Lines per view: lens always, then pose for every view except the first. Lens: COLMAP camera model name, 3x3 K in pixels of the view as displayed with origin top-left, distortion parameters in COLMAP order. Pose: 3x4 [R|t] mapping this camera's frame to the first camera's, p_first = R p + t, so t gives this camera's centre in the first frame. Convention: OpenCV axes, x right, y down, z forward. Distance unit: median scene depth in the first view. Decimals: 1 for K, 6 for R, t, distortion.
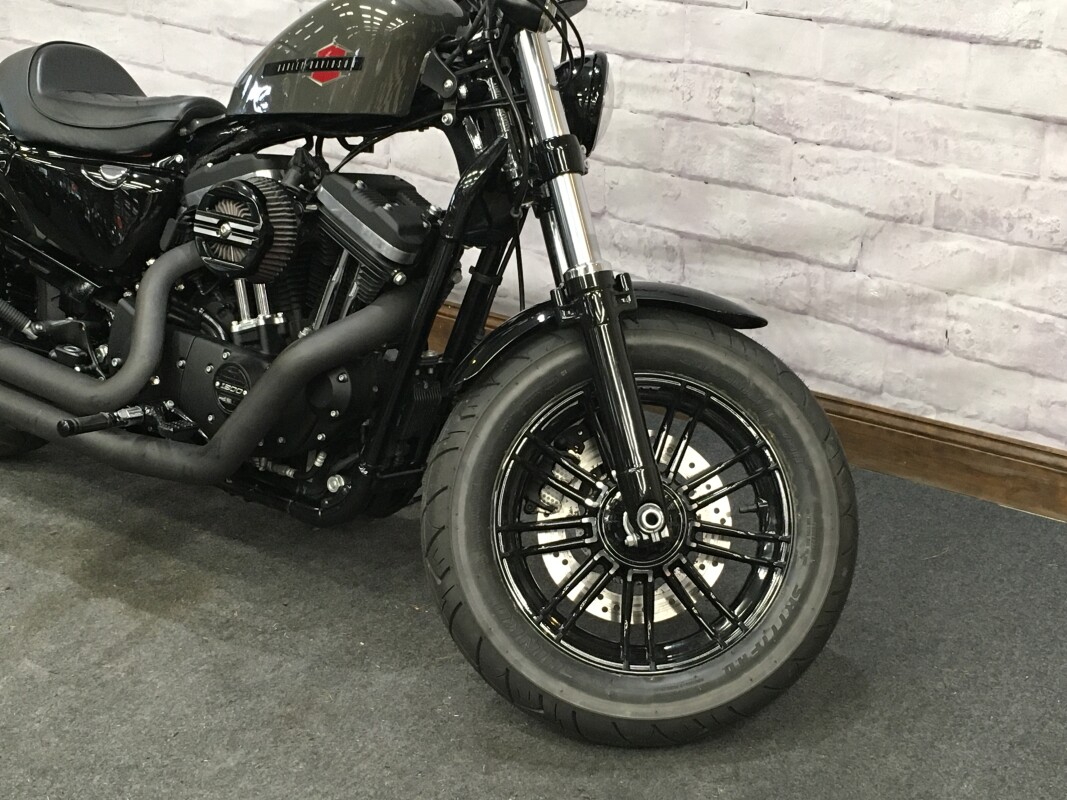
lens RADIAL K [[1721.8, 0, 532.1], [0, 1721.8, 402.2], [0, 0, 1]] dist [0.058381, 0.000000]
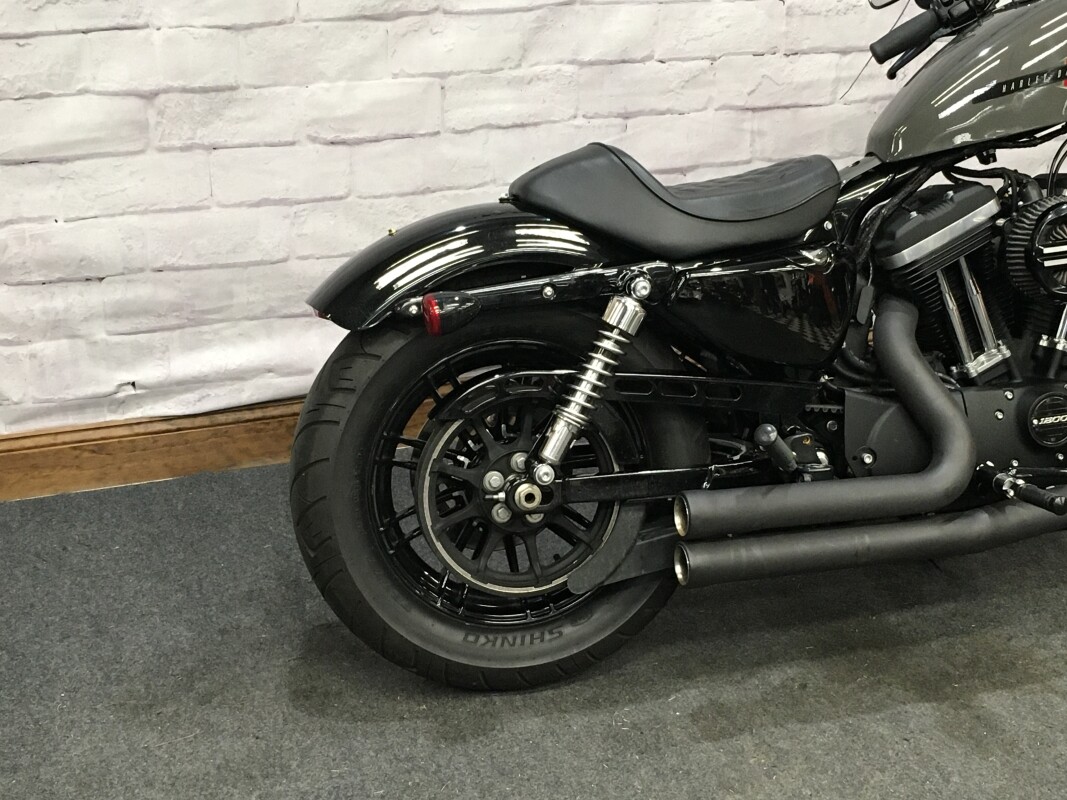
lens RADIAL K [[1721.8, 0, 530.6], [0, 1721.8, 394.2], [0, 0, 1]] dist [0.058381, 0.000000]
pose [[0.622541, -0.312205, 0.717615, -0.955075], [0.328599, 0.936508, 0.122373, -0.215132], [-0.710258, 0.159626, 0.685605, 0.496041]]
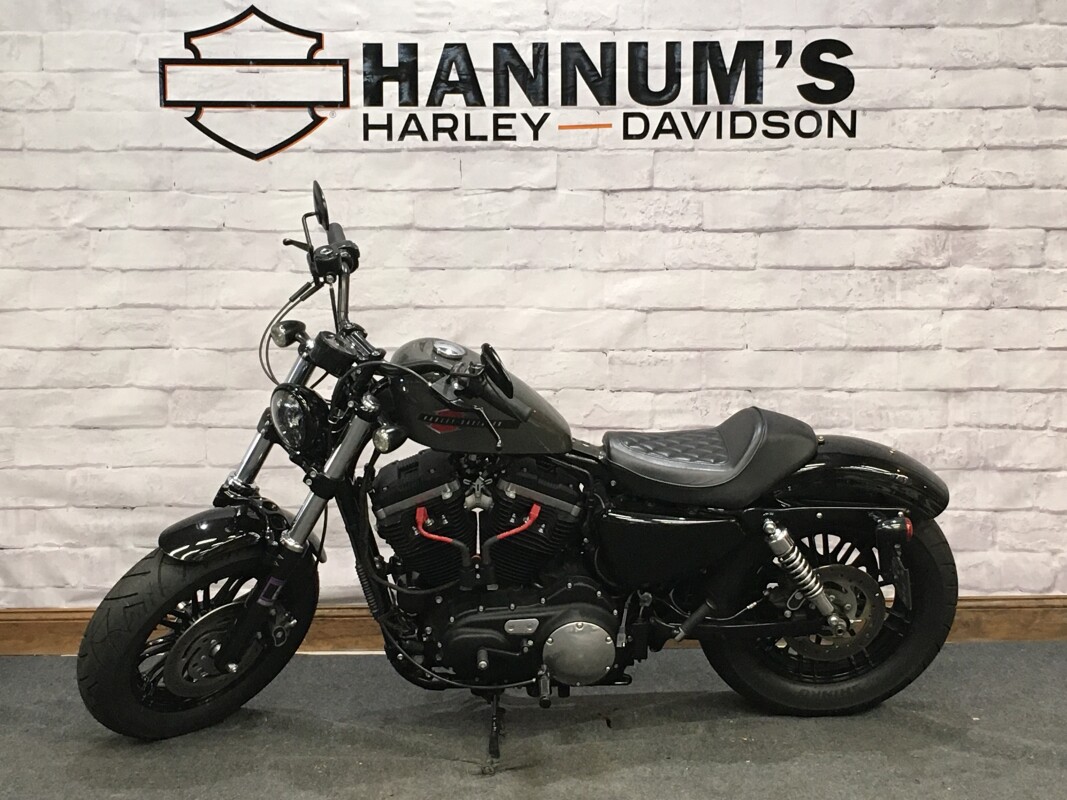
lens RADIAL K [[1963.3, 0, 534.5], [0, 1963.3, 398.8], [0, 0, 1]] dist [0.045635, 0.000000]
pose [[0.826318, -0.085488, 0.556678, -1.043769], [0.240030, 0.947608, -0.210772, 0.142115], [-0.509494, 0.307784, 0.803545, -0.304499]]
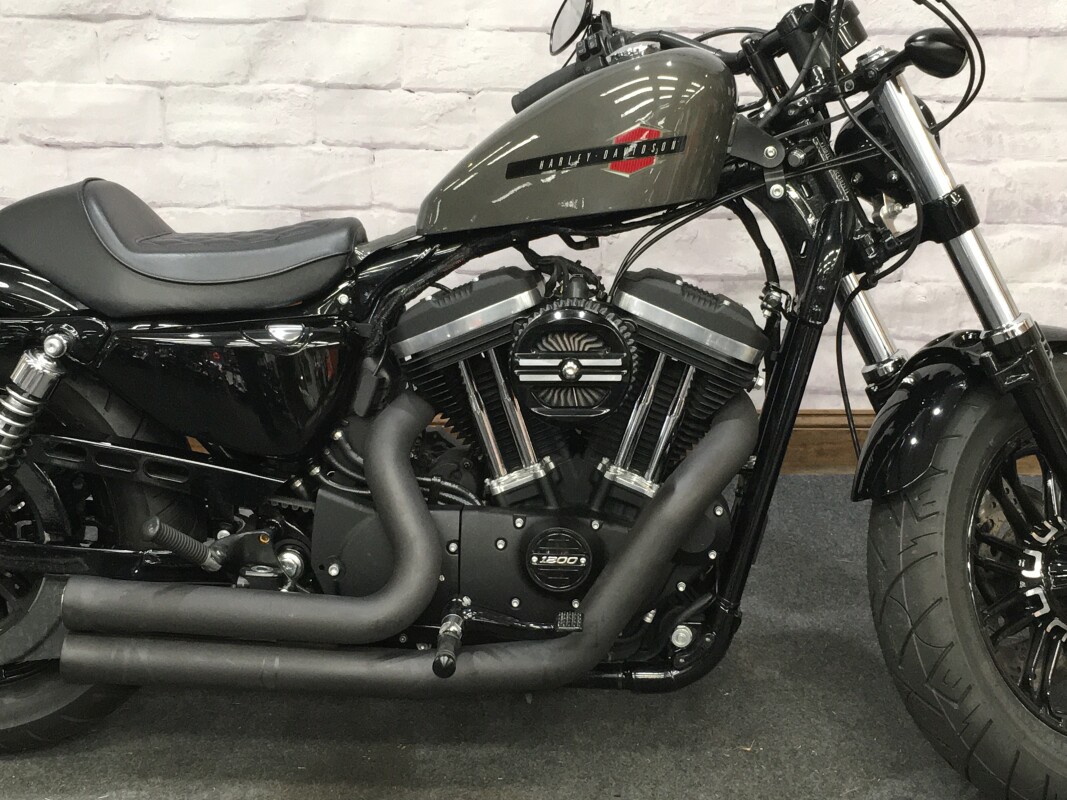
lens RADIAL K [[1721.8, 0, 529.4], [0, 1721.8, 401.1], [0, 0, 1]] dist [0.058381, 0.000000]
pose [[0.837930, -0.220892, 0.499080, -0.525723], [0.221893, 0.973330, 0.058248, -0.120034], [-0.498636, 0.061935, 0.864596, 0.273379]]
